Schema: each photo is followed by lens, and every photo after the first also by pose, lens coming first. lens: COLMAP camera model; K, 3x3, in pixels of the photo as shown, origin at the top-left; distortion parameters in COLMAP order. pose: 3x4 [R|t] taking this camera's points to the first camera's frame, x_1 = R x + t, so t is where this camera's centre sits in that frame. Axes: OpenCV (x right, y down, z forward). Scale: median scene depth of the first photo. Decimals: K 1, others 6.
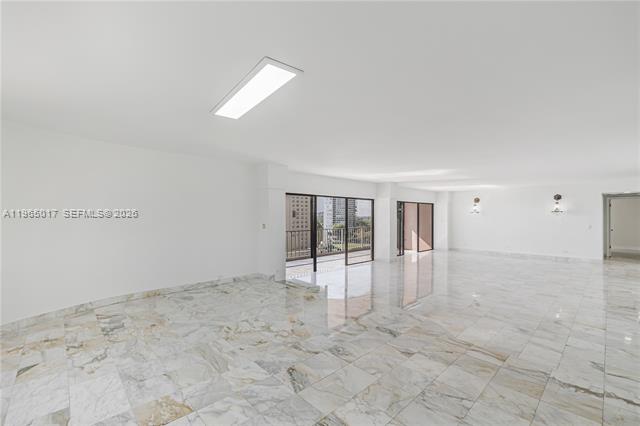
lens RADIAL K [[274.5, 0, 312.5], [0, 274.5, 215.7], [0, 0, 1]] dist [0.001139, 0.000268]
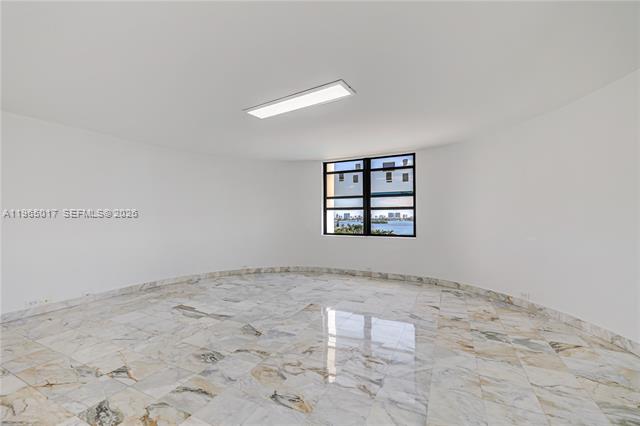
lens RADIAL K [[274.5, 0, 312.5], [0, 274.5, 215.7], [0, 0, 1]] dist [0.001139, 0.000268]
pose [[-0.937108, -0.001612, -0.349035, 0.093236], [0.001692, 0.999957, -0.009161, 0.054816], [0.349034, -0.009176, -0.937065, 1.765372]]
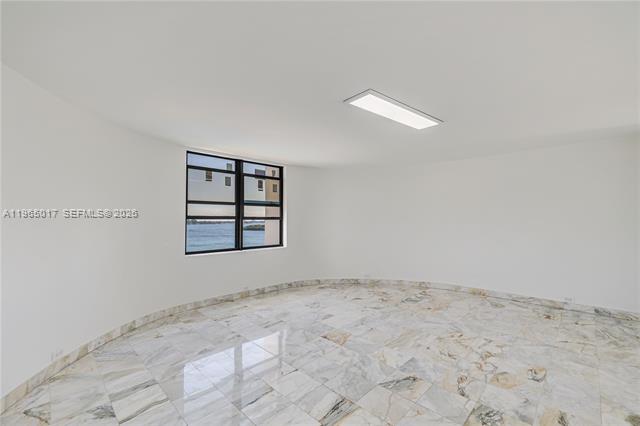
lens RADIAL K [[274.5, 0, 312.5], [0, 274.5, 215.7], [0, 0, 1]] dist [0.001139, 0.000268]
pose [[0.036513, -0.016472, -0.999197, 0.712647], [0.006617, 0.999846, -0.016241, 0.003166], [0.999311, -0.006018, 0.036616, 0.498715]]
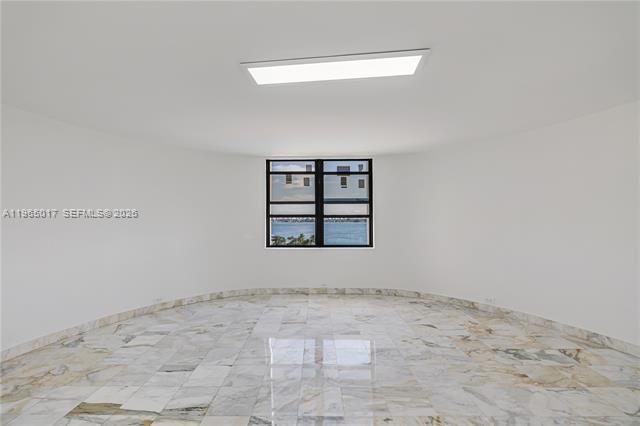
lens RADIAL K [[274.5, 0, 312.5], [0, 274.5, 215.7], [0, 0, 1]] dist [0.001139, 0.000268]
pose [[-0.687846, -0.004574, -0.725842, 0.321803], [0.005585, 0.999917, -0.011593, 0.003992], [0.725835, -0.012028, -0.687763, 1.243263]]
